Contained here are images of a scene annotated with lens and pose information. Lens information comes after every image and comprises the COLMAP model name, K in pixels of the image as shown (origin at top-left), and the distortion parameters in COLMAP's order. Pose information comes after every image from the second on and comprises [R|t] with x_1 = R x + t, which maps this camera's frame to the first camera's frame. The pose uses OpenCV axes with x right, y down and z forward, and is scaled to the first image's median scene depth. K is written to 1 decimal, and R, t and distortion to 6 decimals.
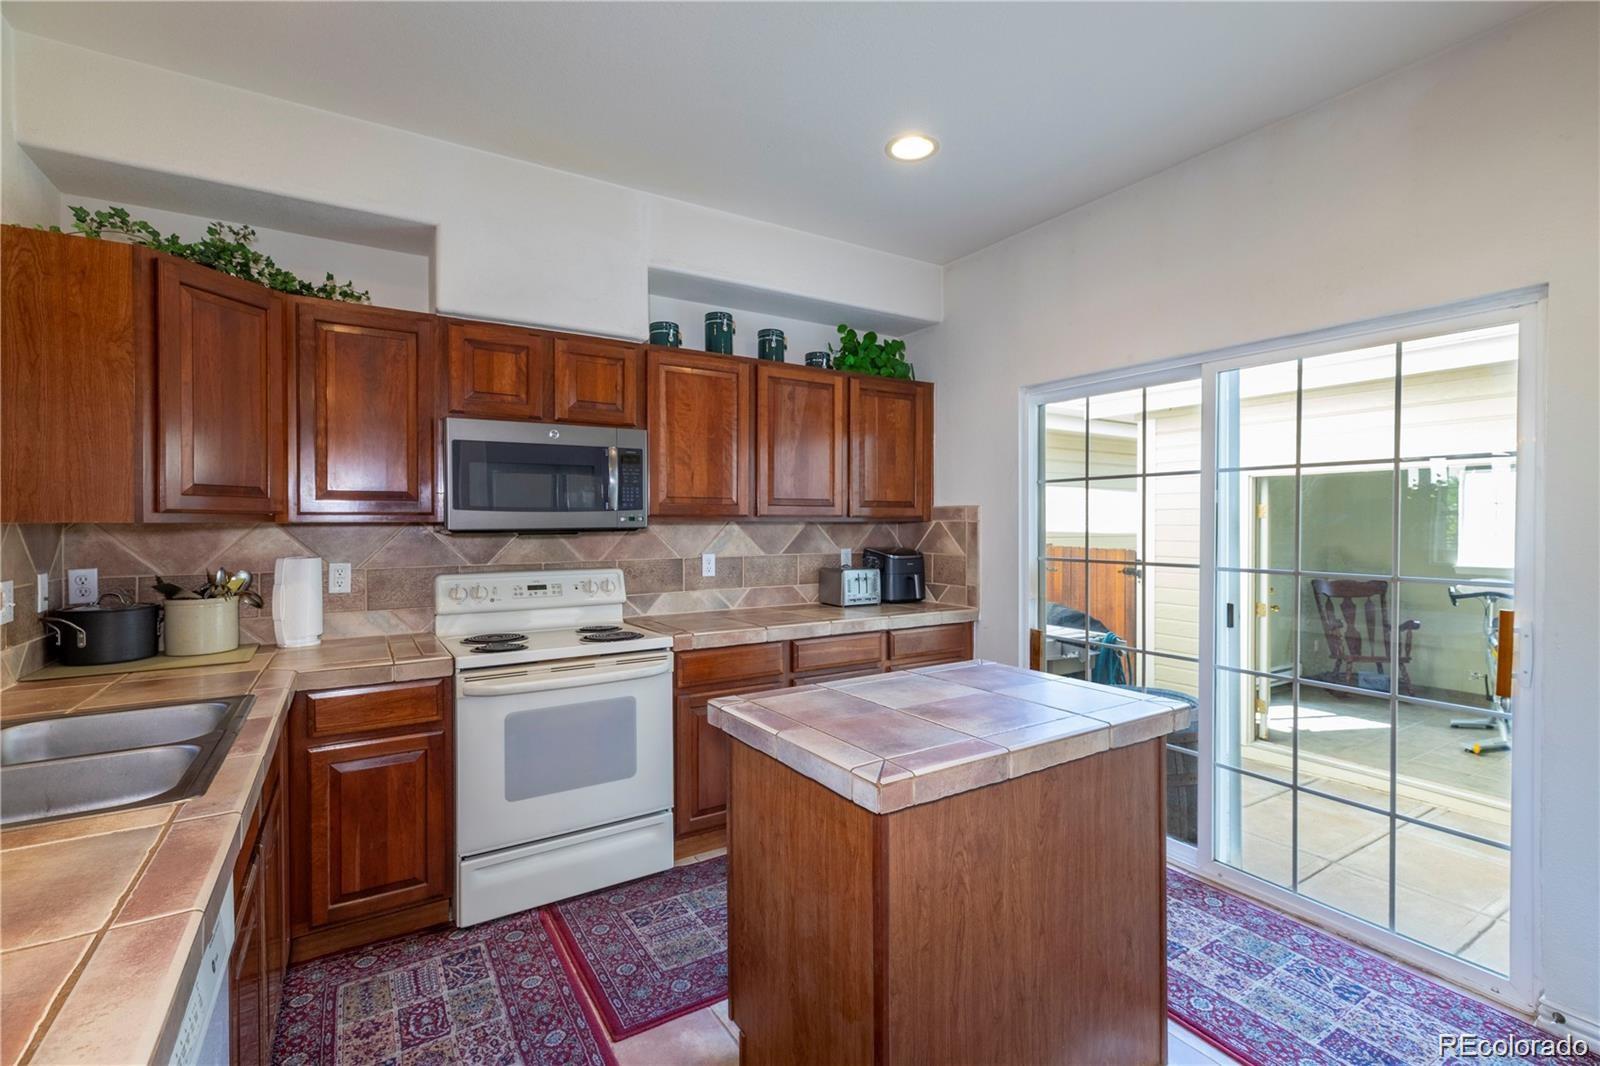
lens RADIAL K [[722.4, 0, 805.5], [0, 722.4, 530.2], [0, 0, 1]] dist [0.008206, -0.001540]
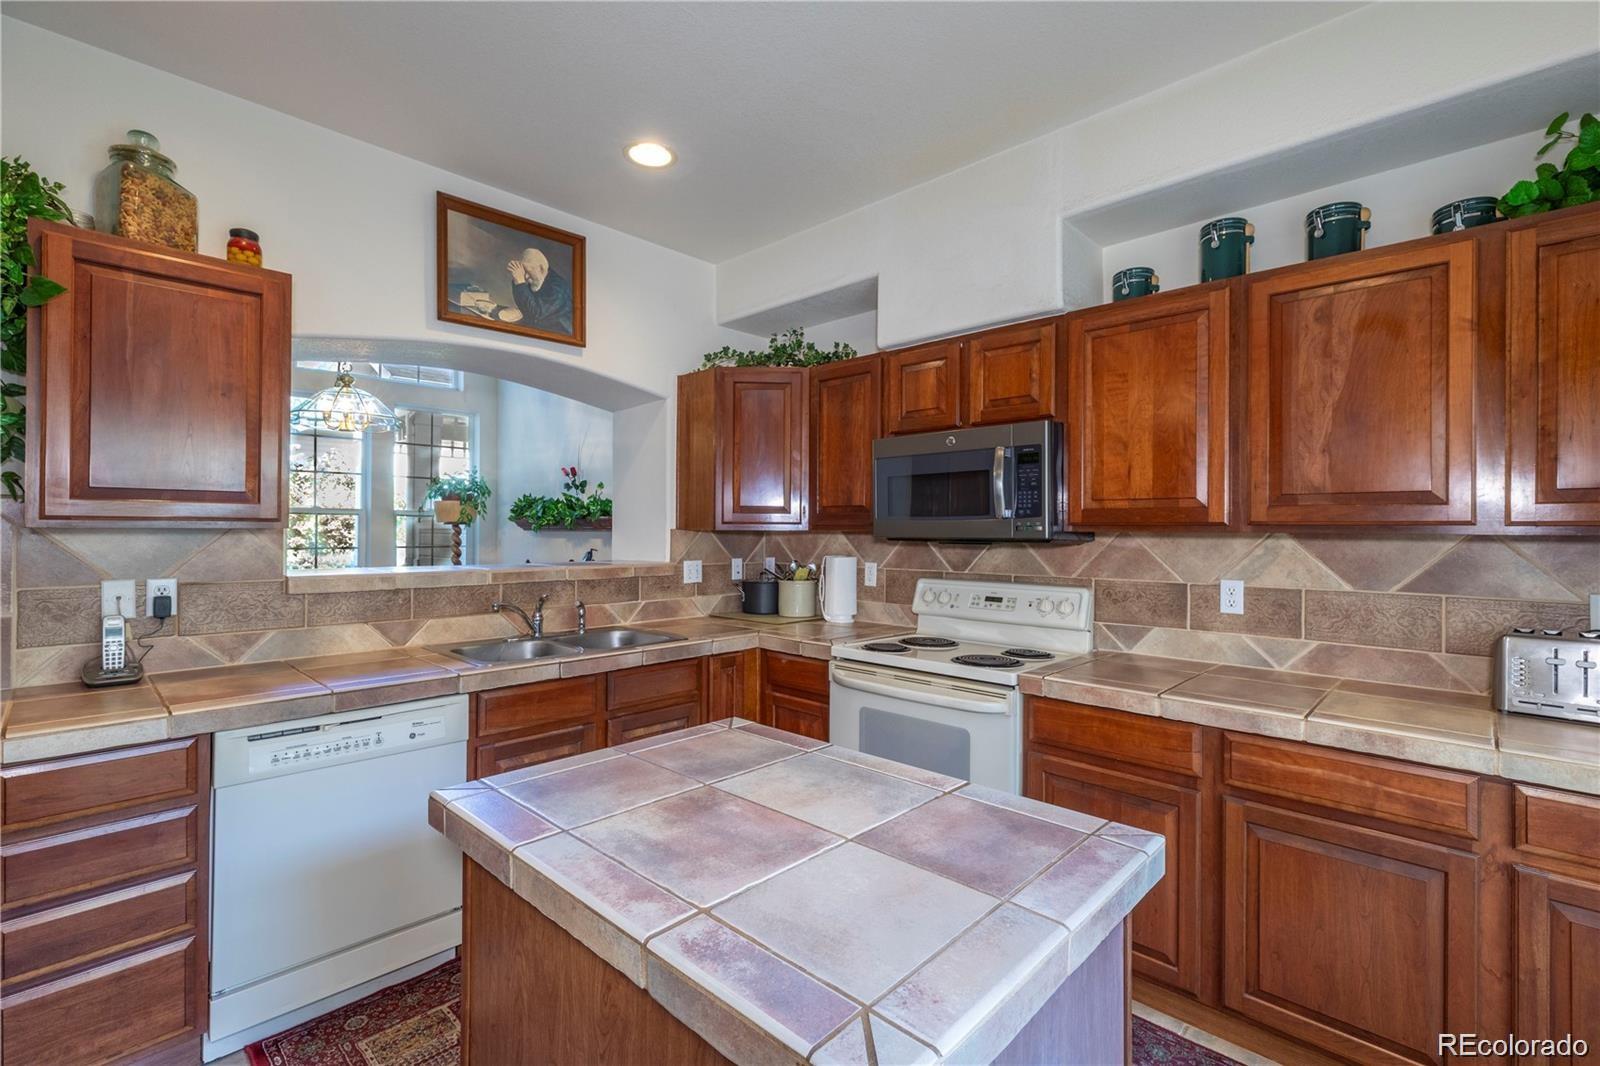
lens RADIAL K [[722.4, 0, 807.1], [0, 722.4, 532.4], [0, 0, 1]] dist [0.008206, -0.001540]
pose [[0.227294, 0.007661, -0.973796, 0.486611], [-0.015747, 0.999867, 0.004190, -0.009619], [0.973699, 0.014382, 0.227385, 0.516851]]
